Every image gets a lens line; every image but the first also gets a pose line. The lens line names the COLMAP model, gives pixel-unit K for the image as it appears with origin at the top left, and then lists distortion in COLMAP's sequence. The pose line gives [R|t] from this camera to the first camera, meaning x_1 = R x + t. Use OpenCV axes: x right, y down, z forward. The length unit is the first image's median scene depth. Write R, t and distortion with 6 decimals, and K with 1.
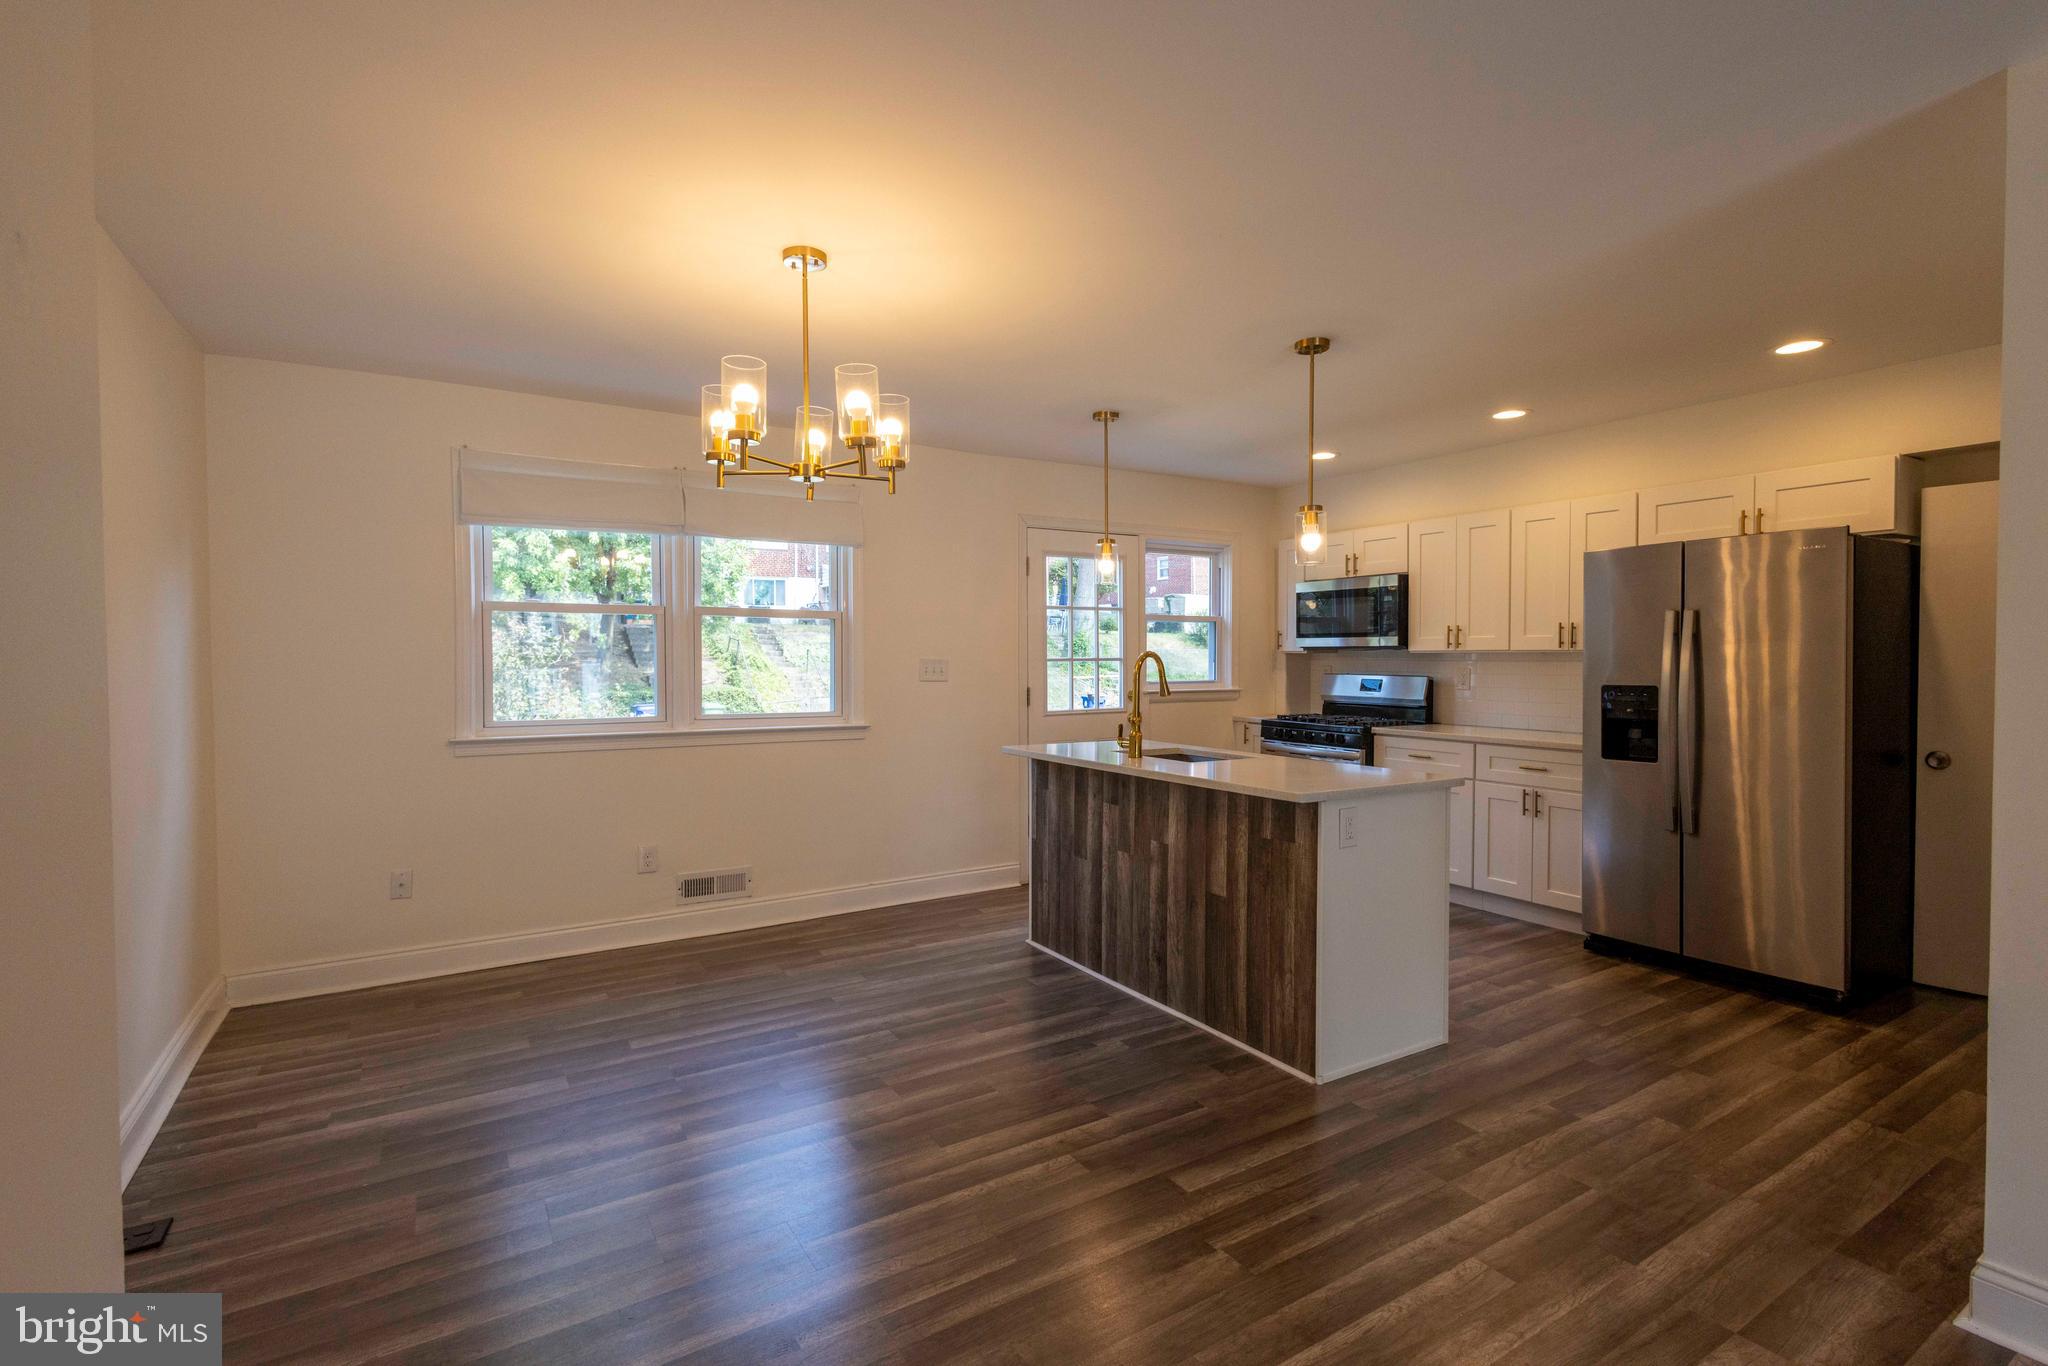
lens RADIAL K [[939.1, 0, 1024.5], [0, 939.1, 677.3], [0, 0, 1]] dist [0.006431, -0.001047]
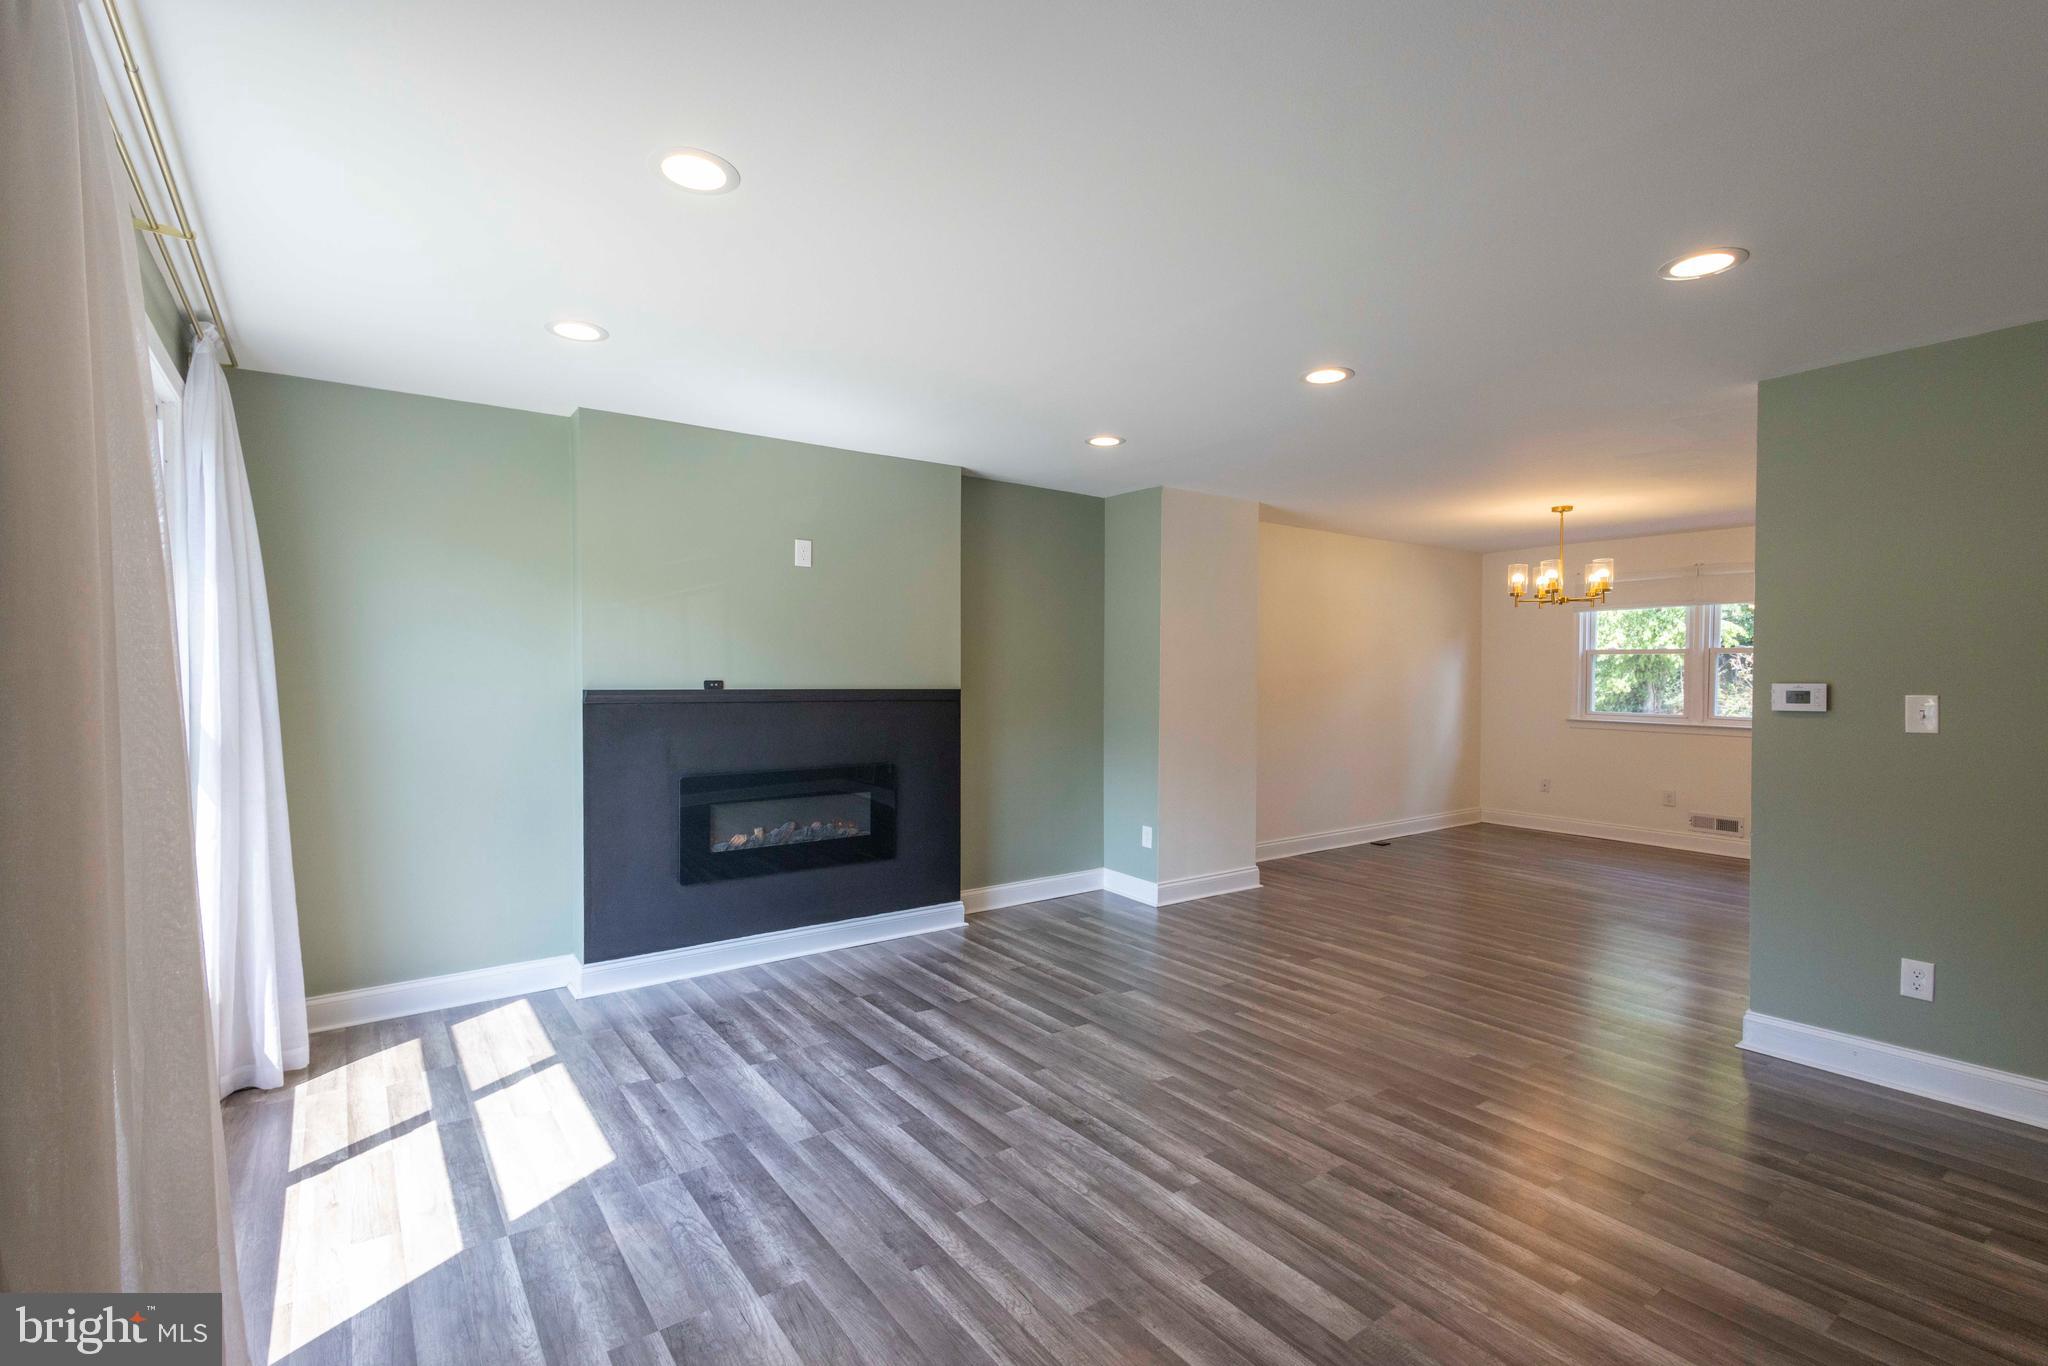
lens RADIAL K [[939.1, 0, 1016.1], [0, 939.1, 685.3], [0, 0, 1]] dist [0.006431, -0.001047]
pose [[0.069825, 0.020696, -0.997345, 1.314045], [-0.023688, 0.999537, 0.019083, -0.014816], [0.997278, 0.022293, 0.070283, -0.326776]]
